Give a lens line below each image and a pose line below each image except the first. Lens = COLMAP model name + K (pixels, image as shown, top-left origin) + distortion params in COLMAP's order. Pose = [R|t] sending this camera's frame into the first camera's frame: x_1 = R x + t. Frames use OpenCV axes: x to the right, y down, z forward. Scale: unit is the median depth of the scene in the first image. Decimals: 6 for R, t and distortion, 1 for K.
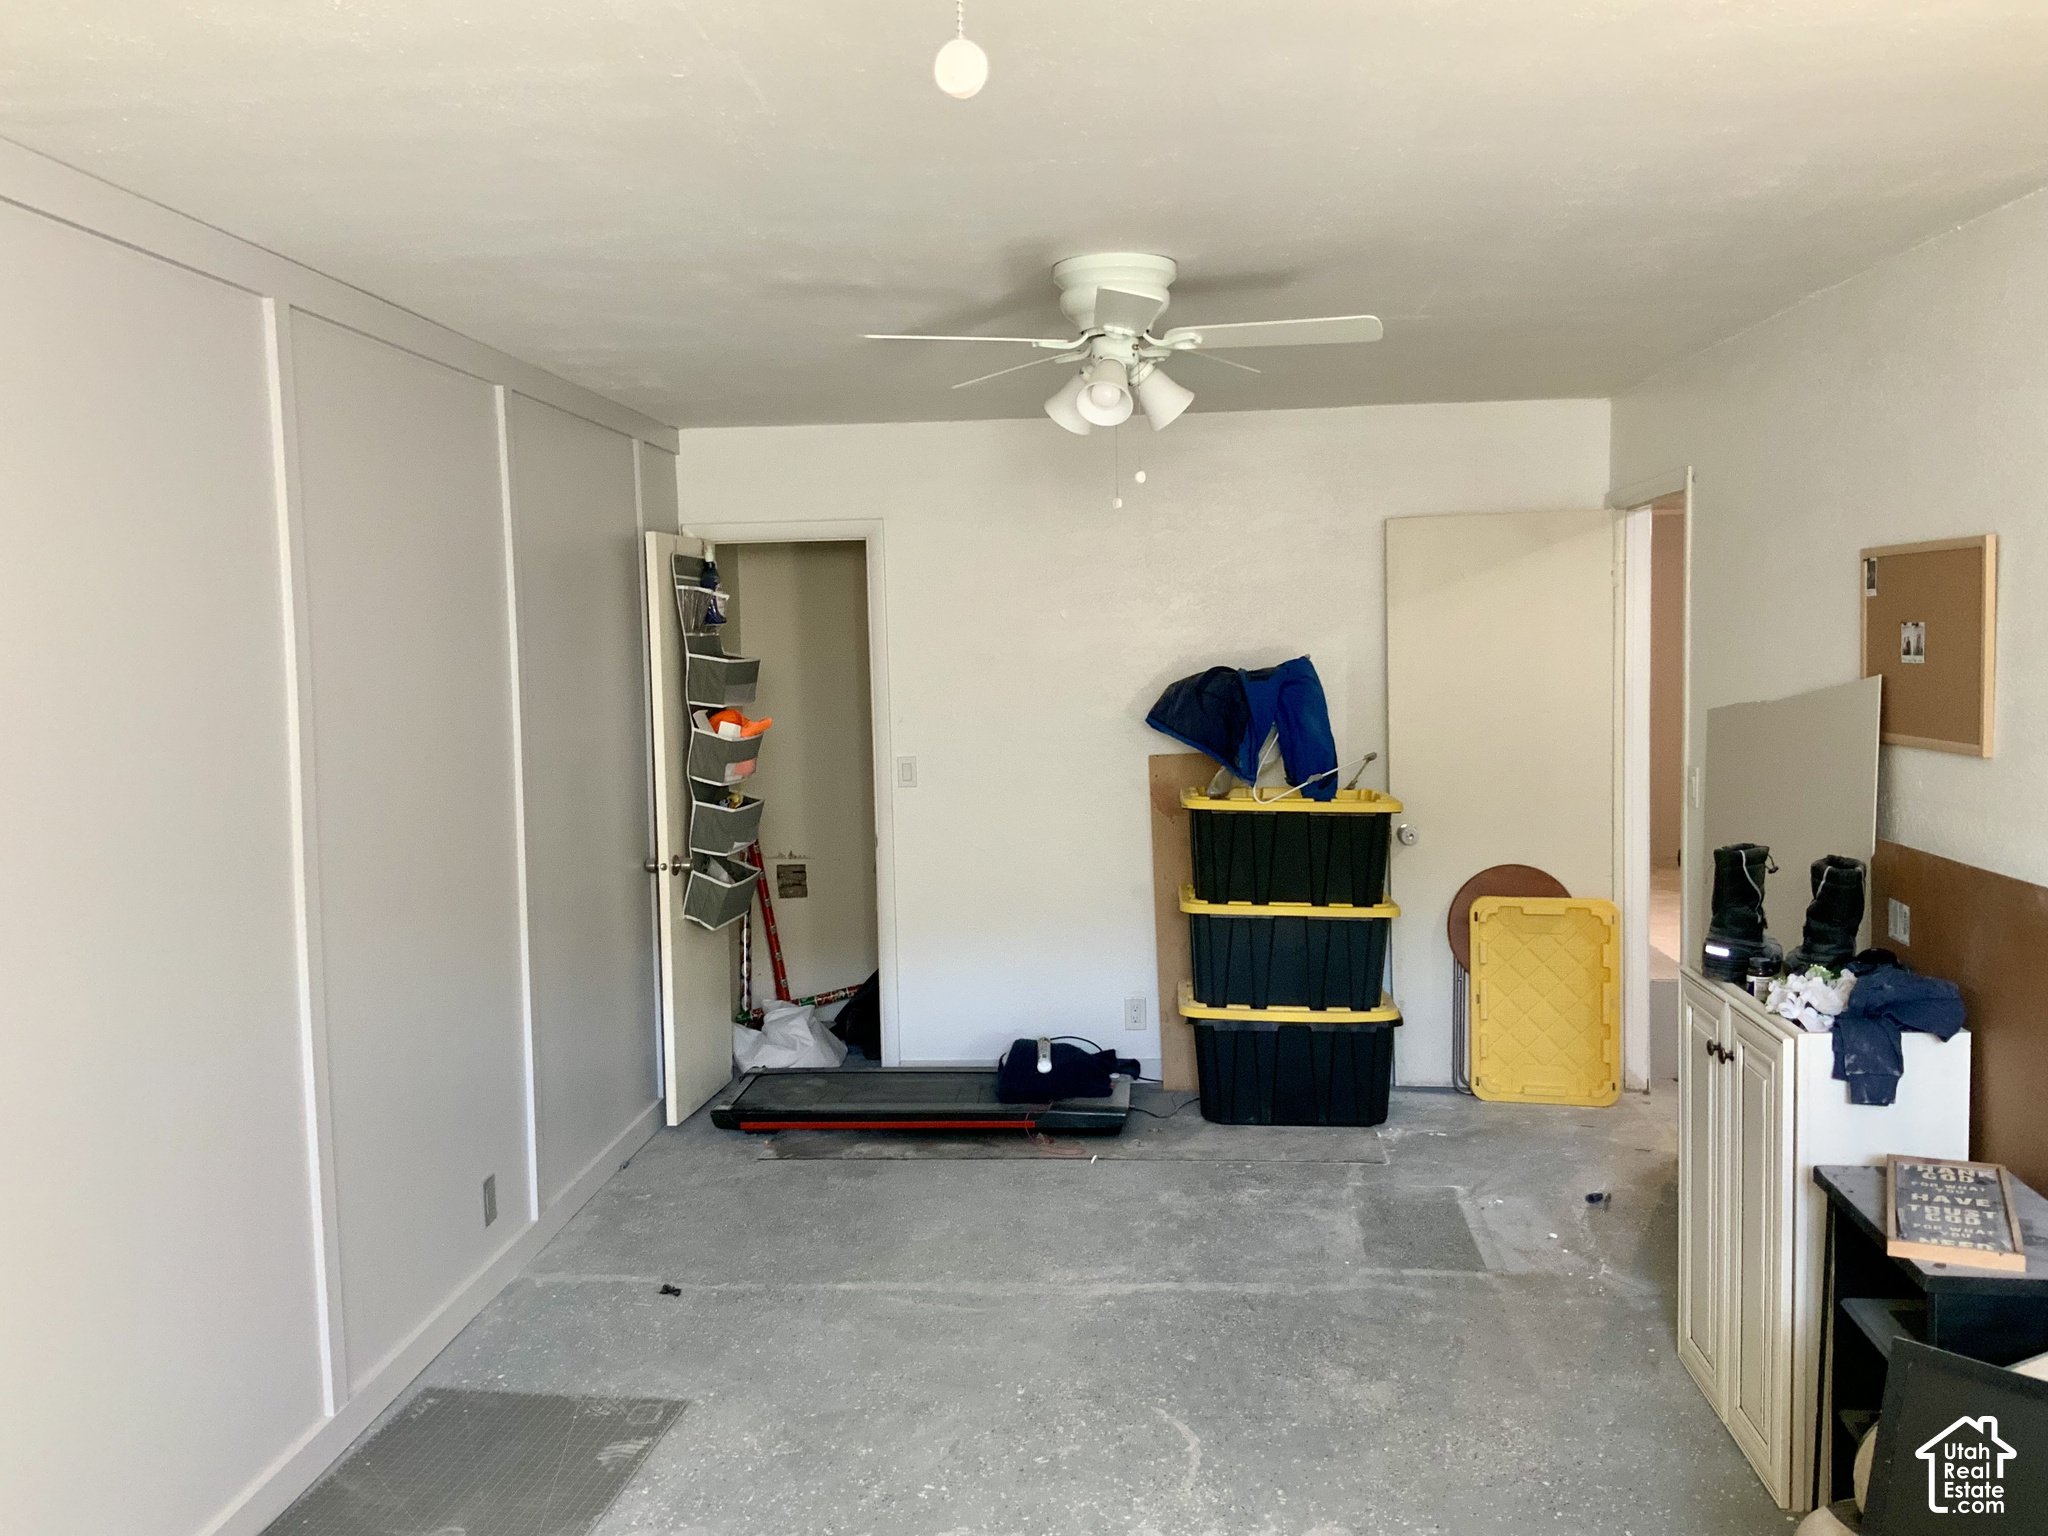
lens RADIAL K [[1709.3, 0, 1017.4], [0, 1709.3, 766.4], [0, 0, 1]] dist [0.122193, -0.244310]
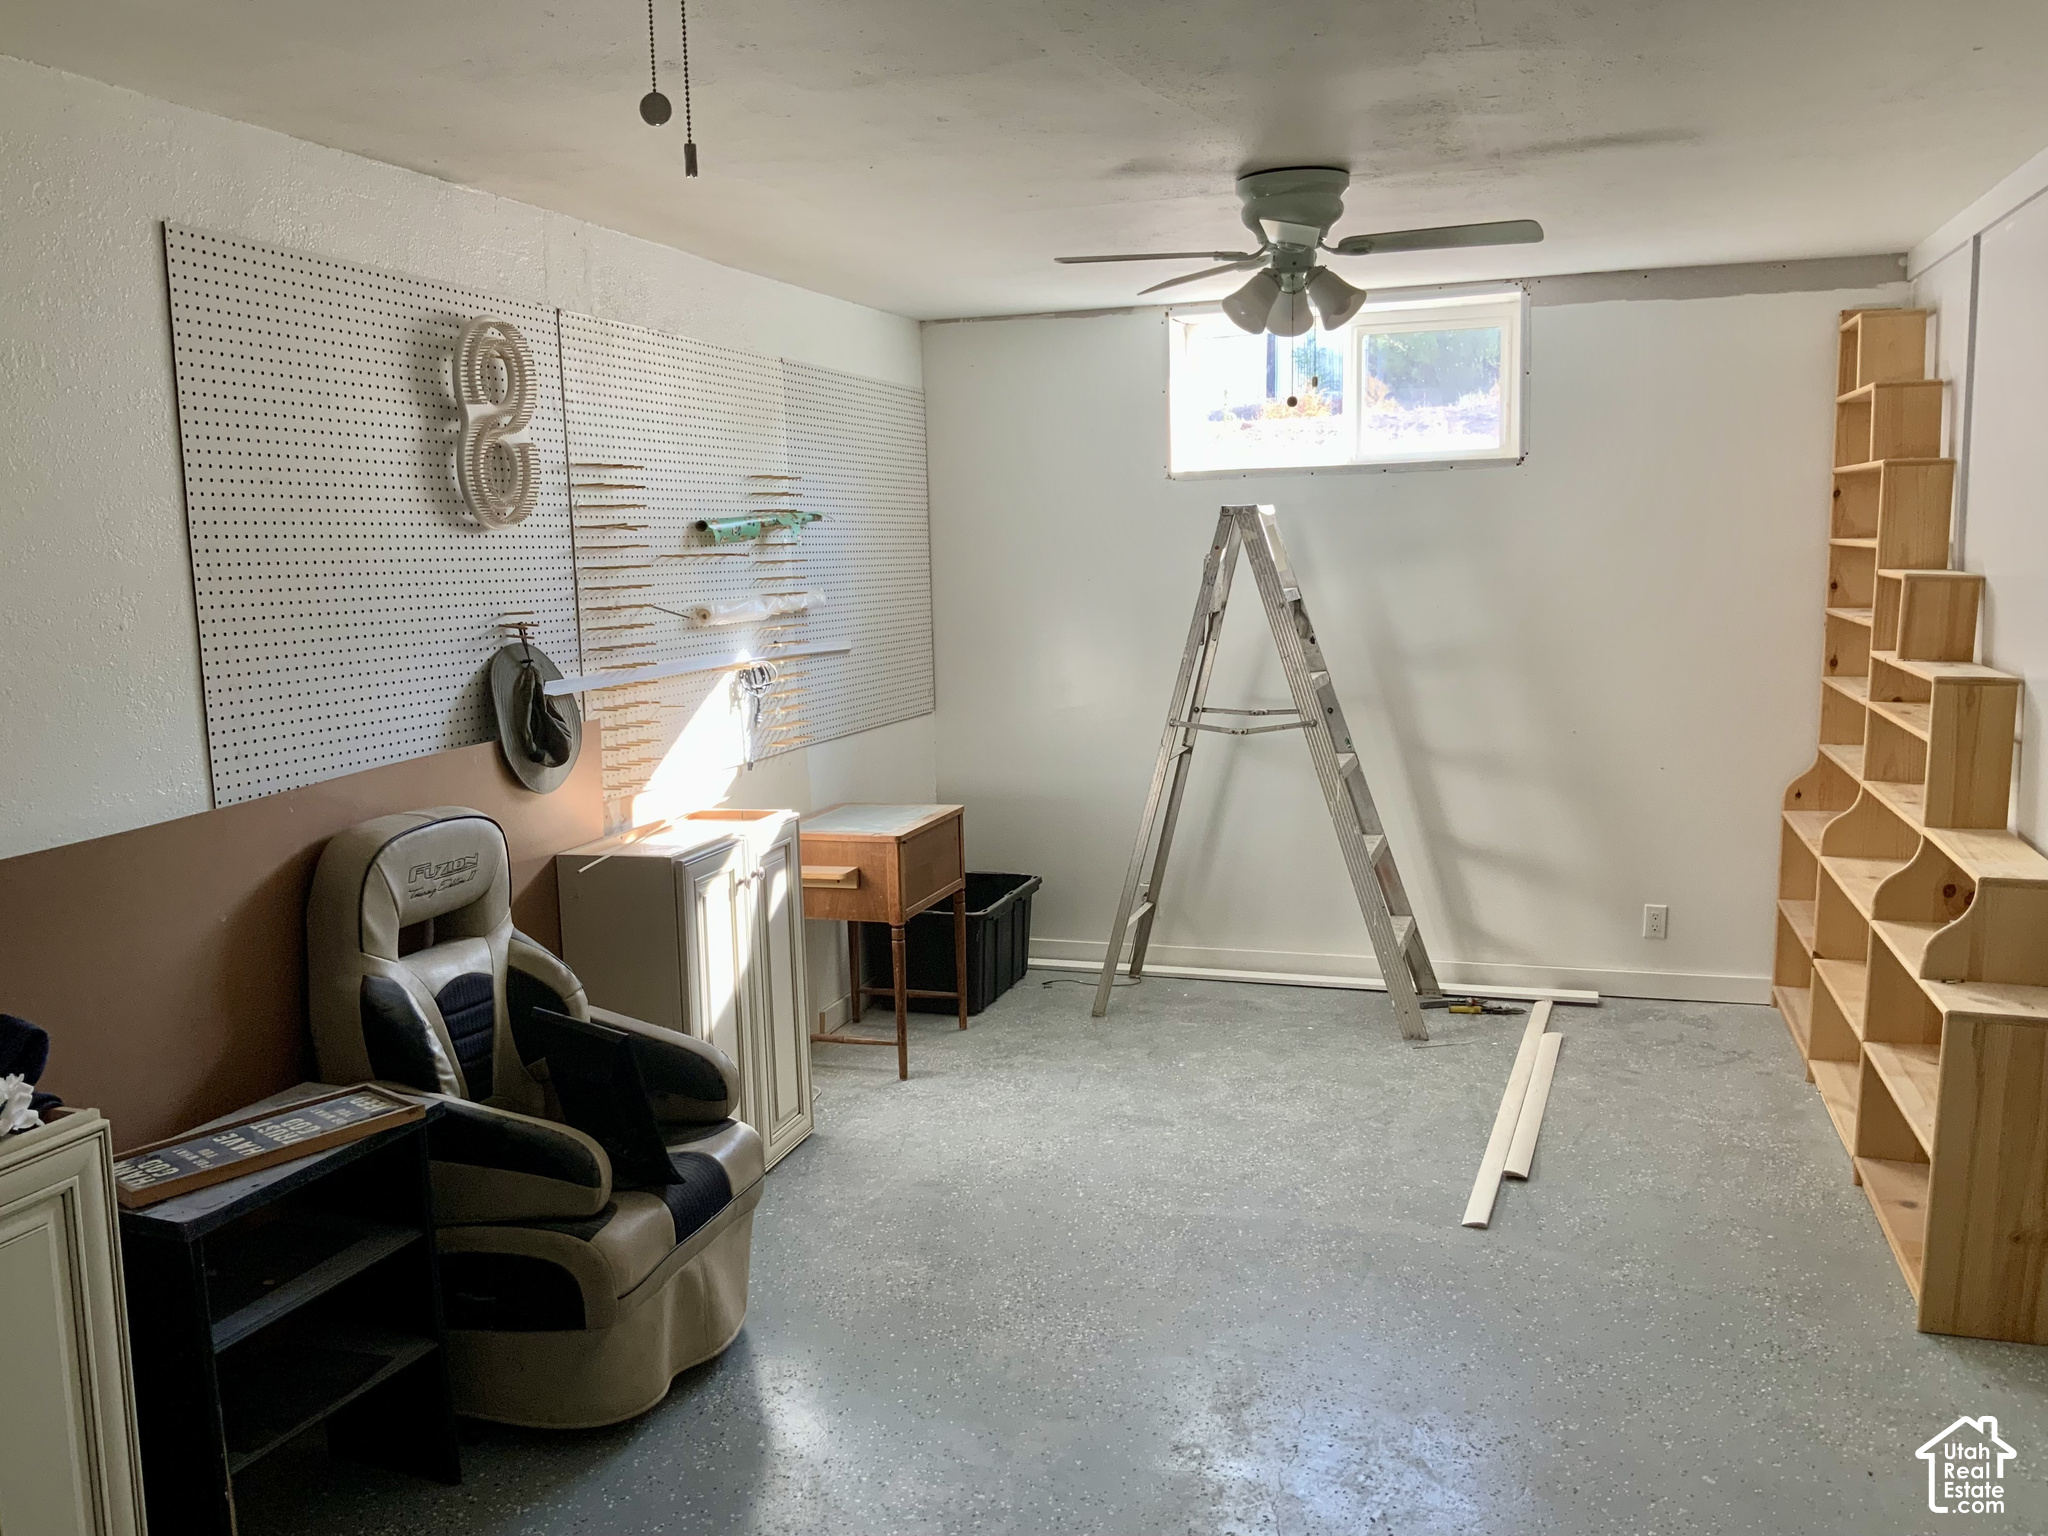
lens RADIAL K [[1709.3, 0, 1017.4], [0, 1709.3, 766.4], [0, 0, 1]] dist [0.122193, -0.244310]
pose [[-0.974887, 0.018896, 0.221896, -0.089793], [0.064893, 0.977256, 0.201888, -0.114830], [-0.213034, 0.211217, -0.953941, 1.762279]]
